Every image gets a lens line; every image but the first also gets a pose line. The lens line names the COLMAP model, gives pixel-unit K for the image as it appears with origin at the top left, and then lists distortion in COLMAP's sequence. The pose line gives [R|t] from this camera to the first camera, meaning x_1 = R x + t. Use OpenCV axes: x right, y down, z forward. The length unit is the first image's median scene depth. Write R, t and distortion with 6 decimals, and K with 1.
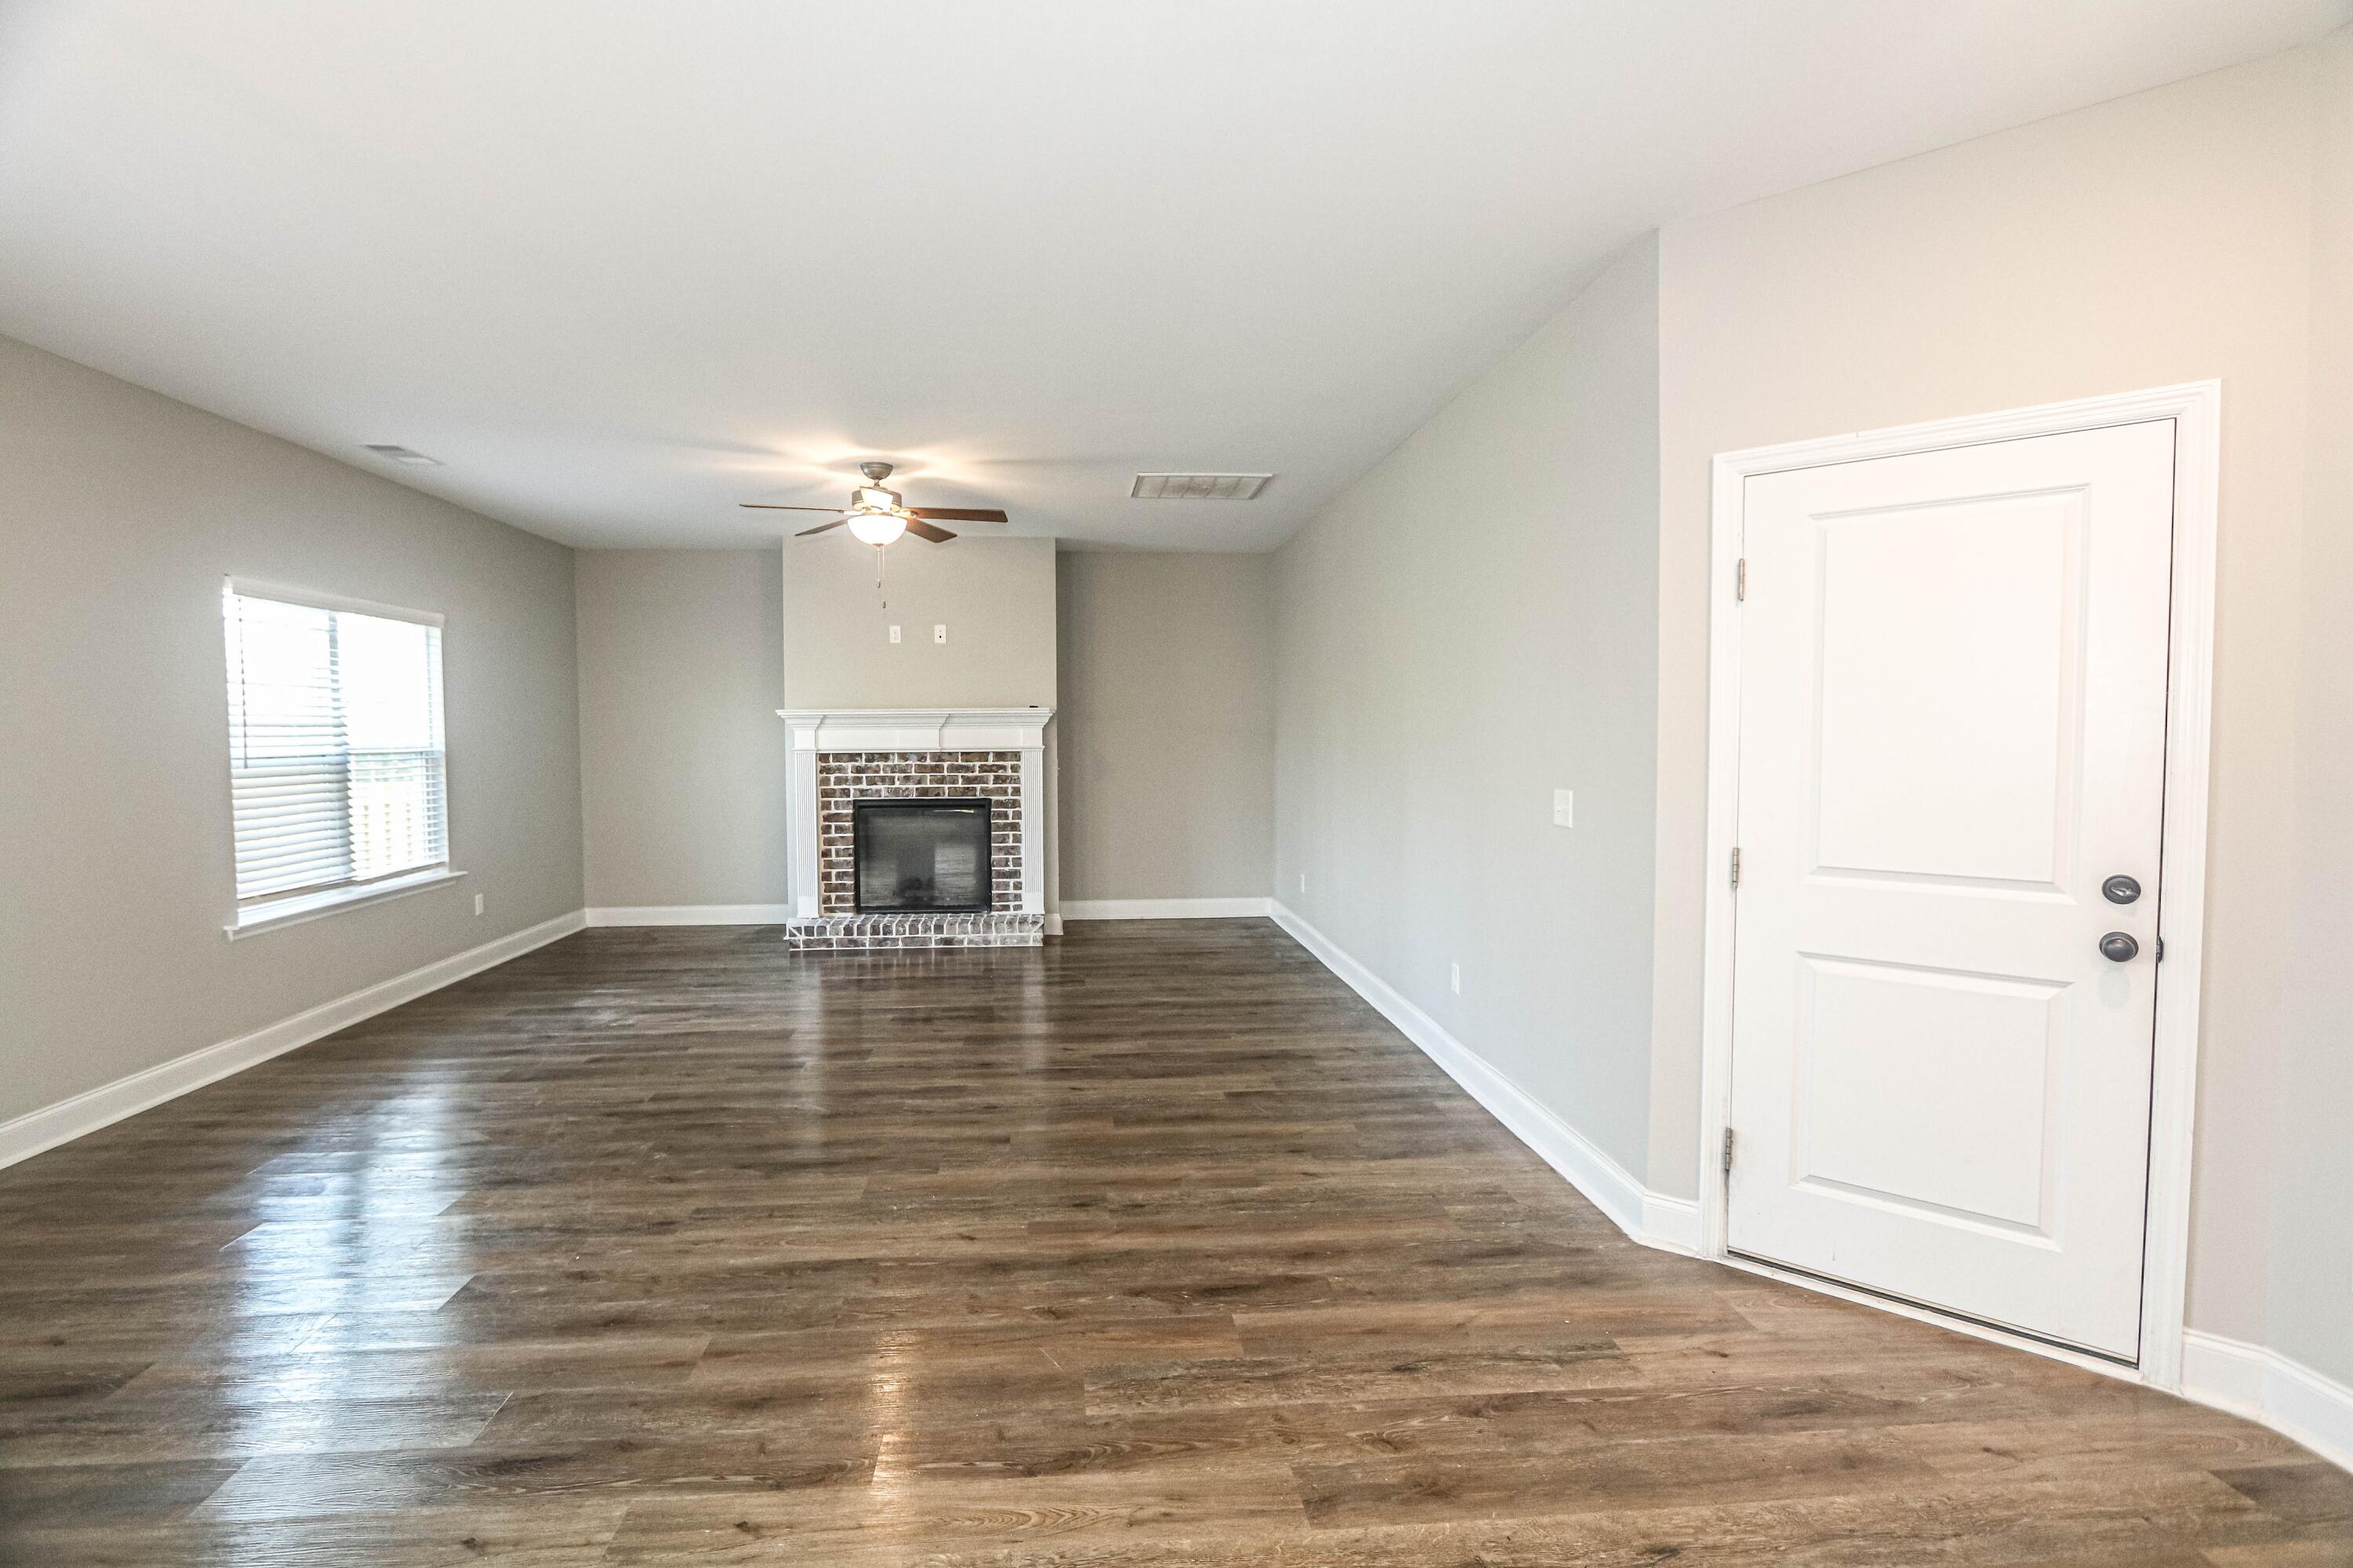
lens RADIAL K [[1088.5, 0, 1133.1], [0, 1088.5, 780.7], [0, 0, 1]] dist [-0.015551, 0.001062]
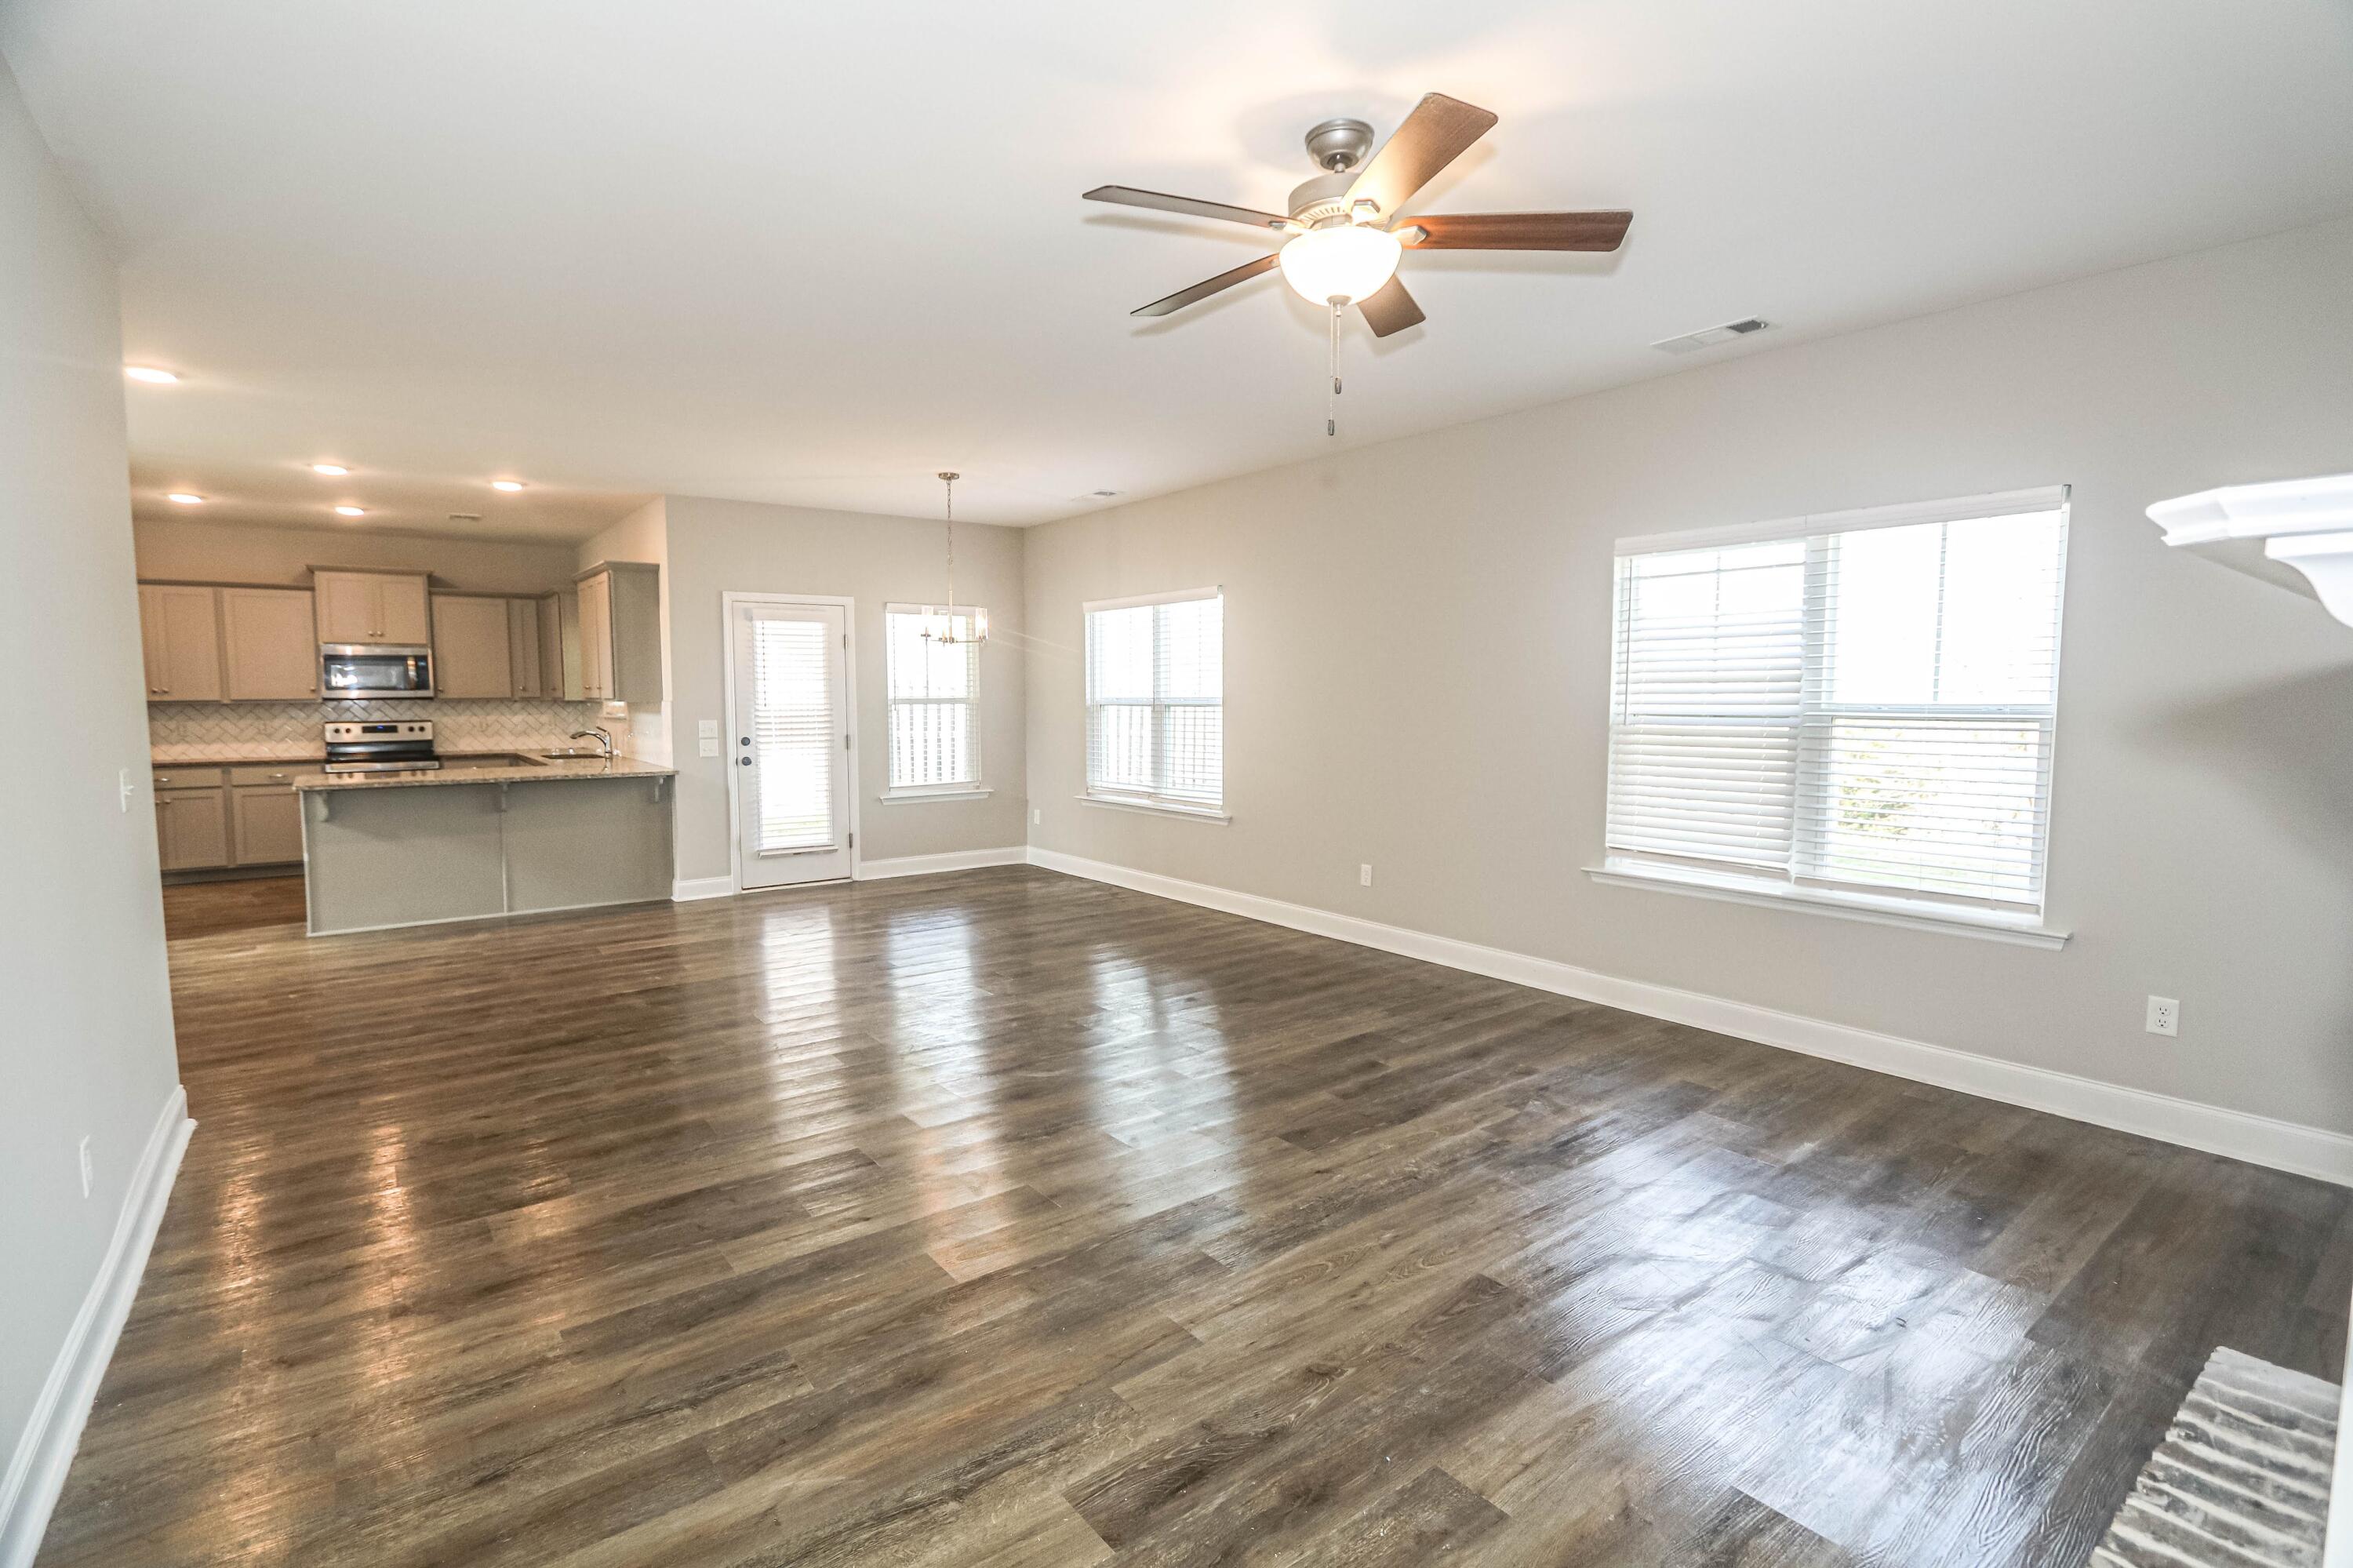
lens RADIAL K [[1088.5, 0, 1139.9], [0, 1088.5, 778.1], [0, 0, 1]] dist [-0.015551, 0.001062]
pose [[-0.843742, 0.051226, -0.534299, 0.118818], [-0.016515, 0.992487, 0.121234, -0.074342], [0.536495, 0.111114, -0.836556, 1.549610]]
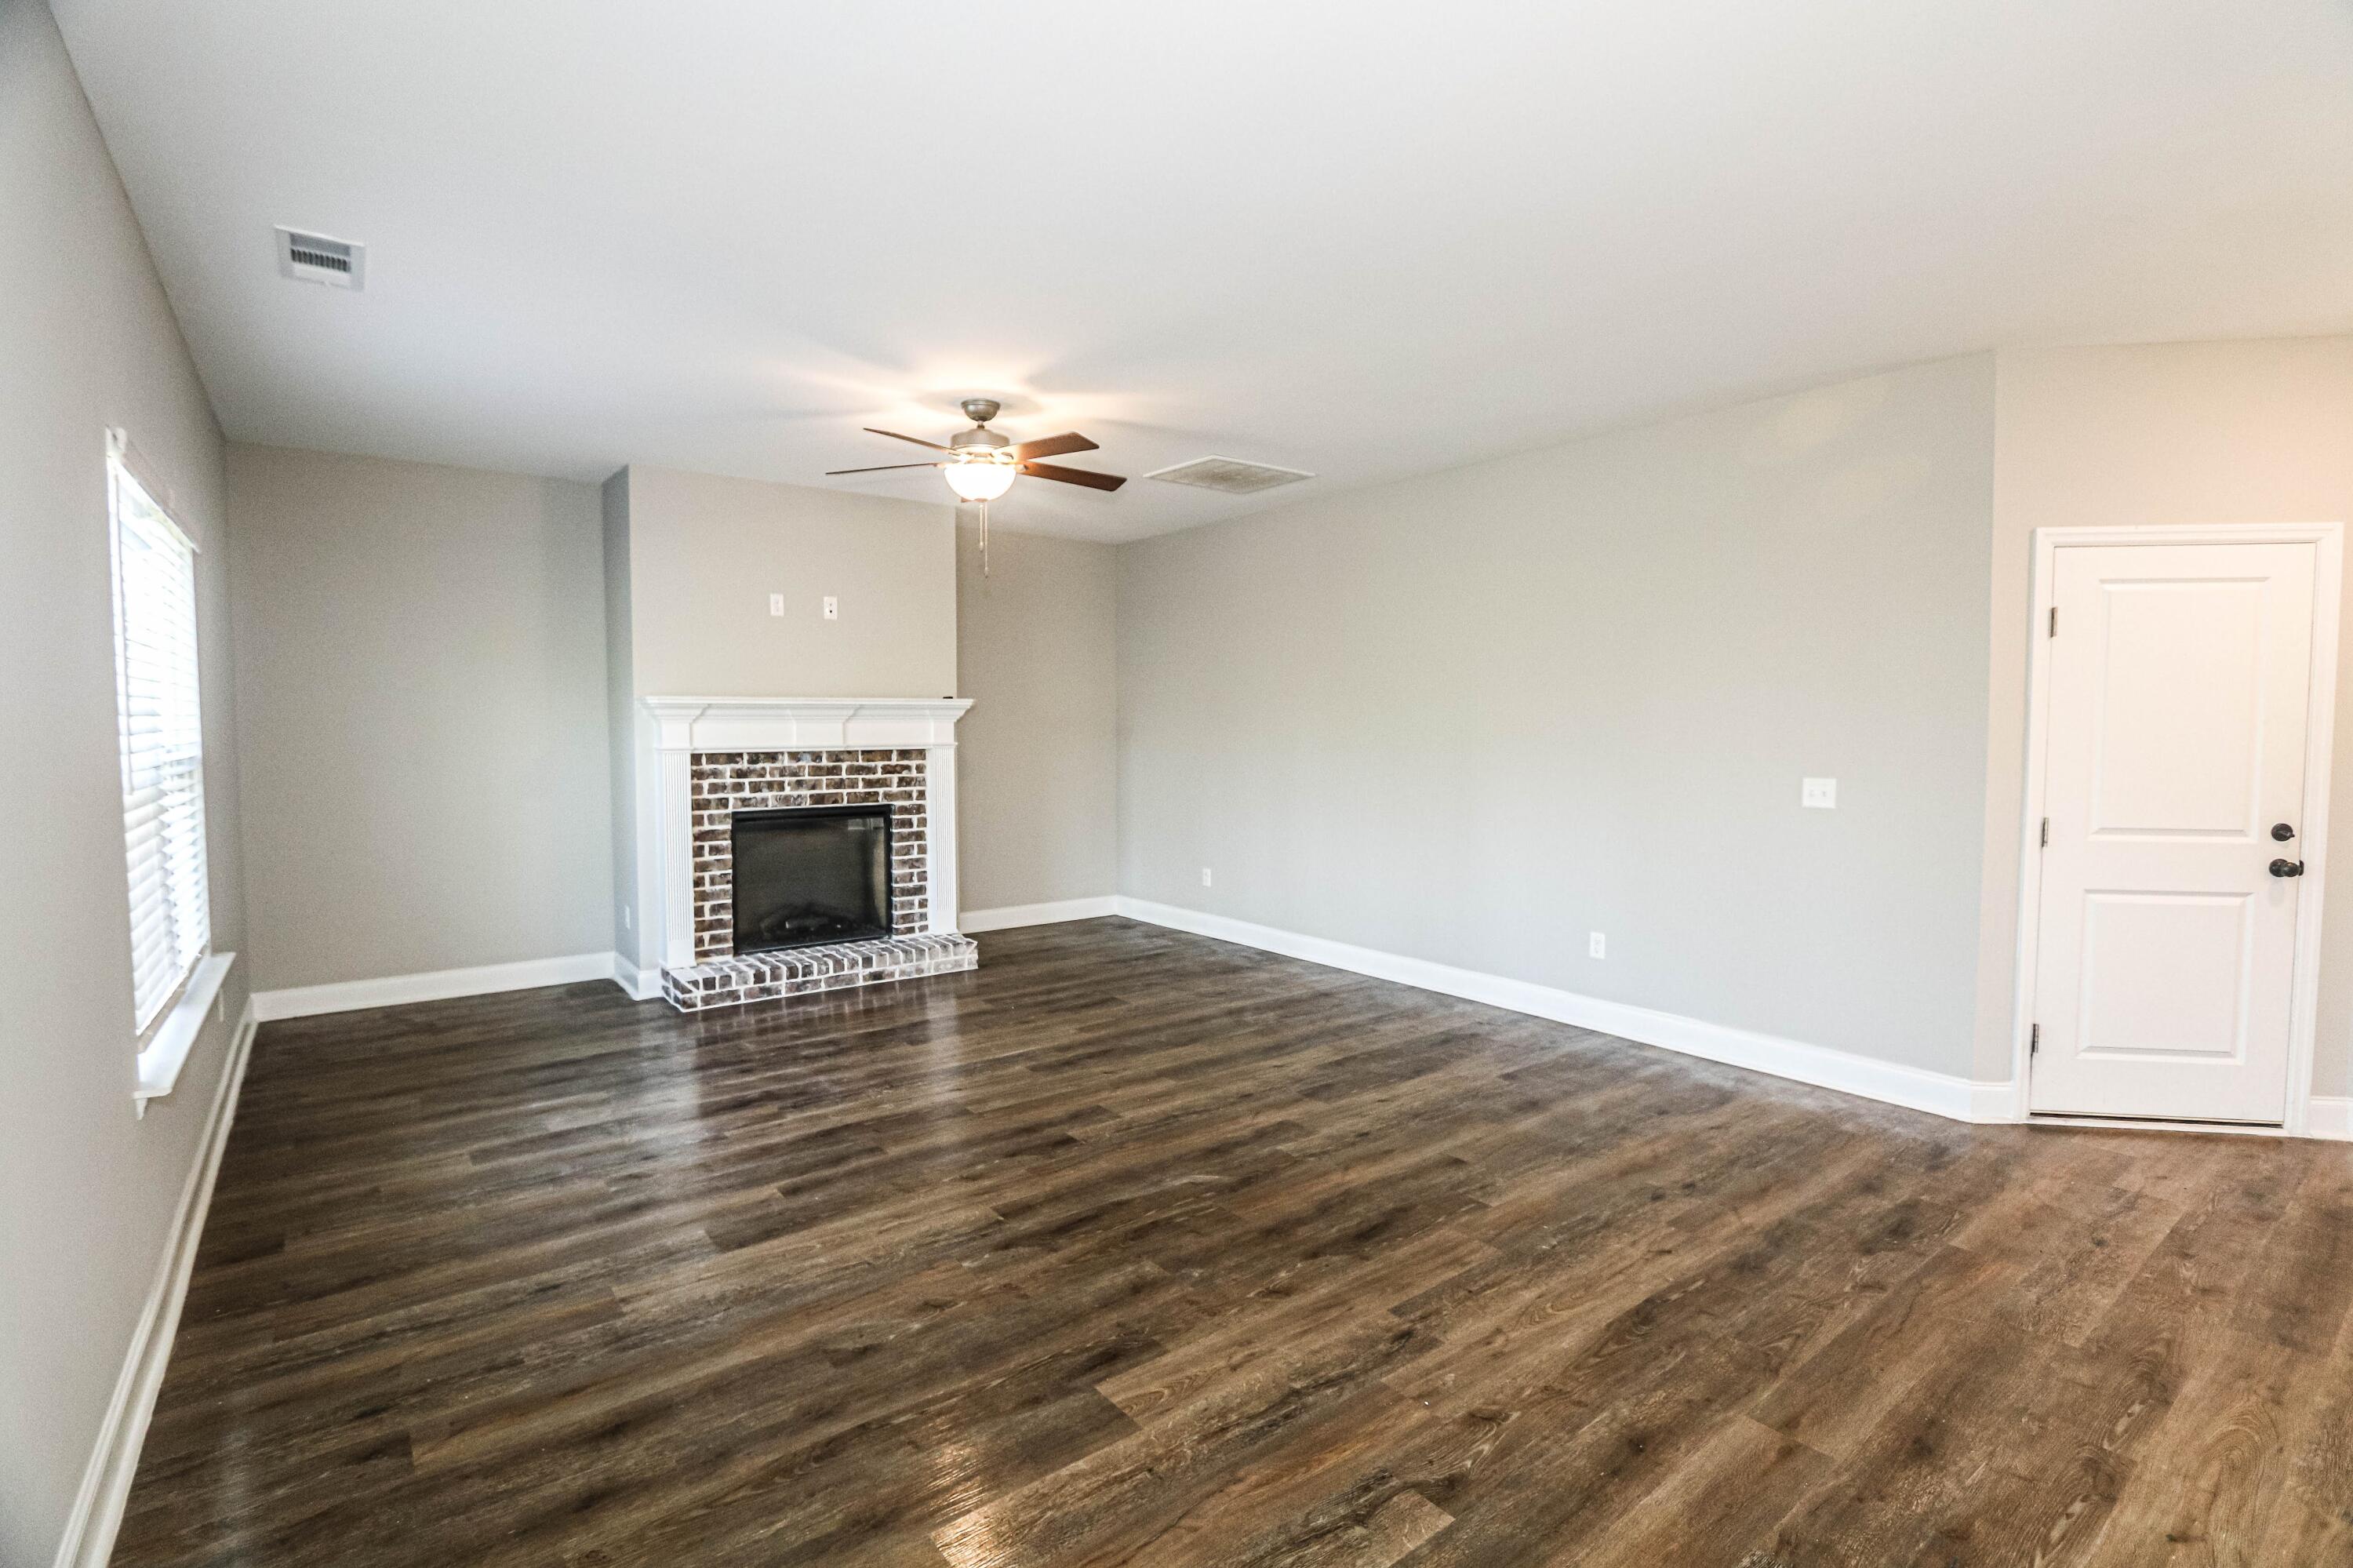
lens RADIAL K [[1088.5, 0, 1136.3], [0, 1088.5, 780.4], [0, 0, 1]] dist [-0.015551, 0.001062]
pose [[0.843939, -0.023329, 0.535931, -0.656150], [0.019743, 0.999728, 0.012428, -0.014147], [-0.536075, 0.000092, 0.844170, 0.268662]]
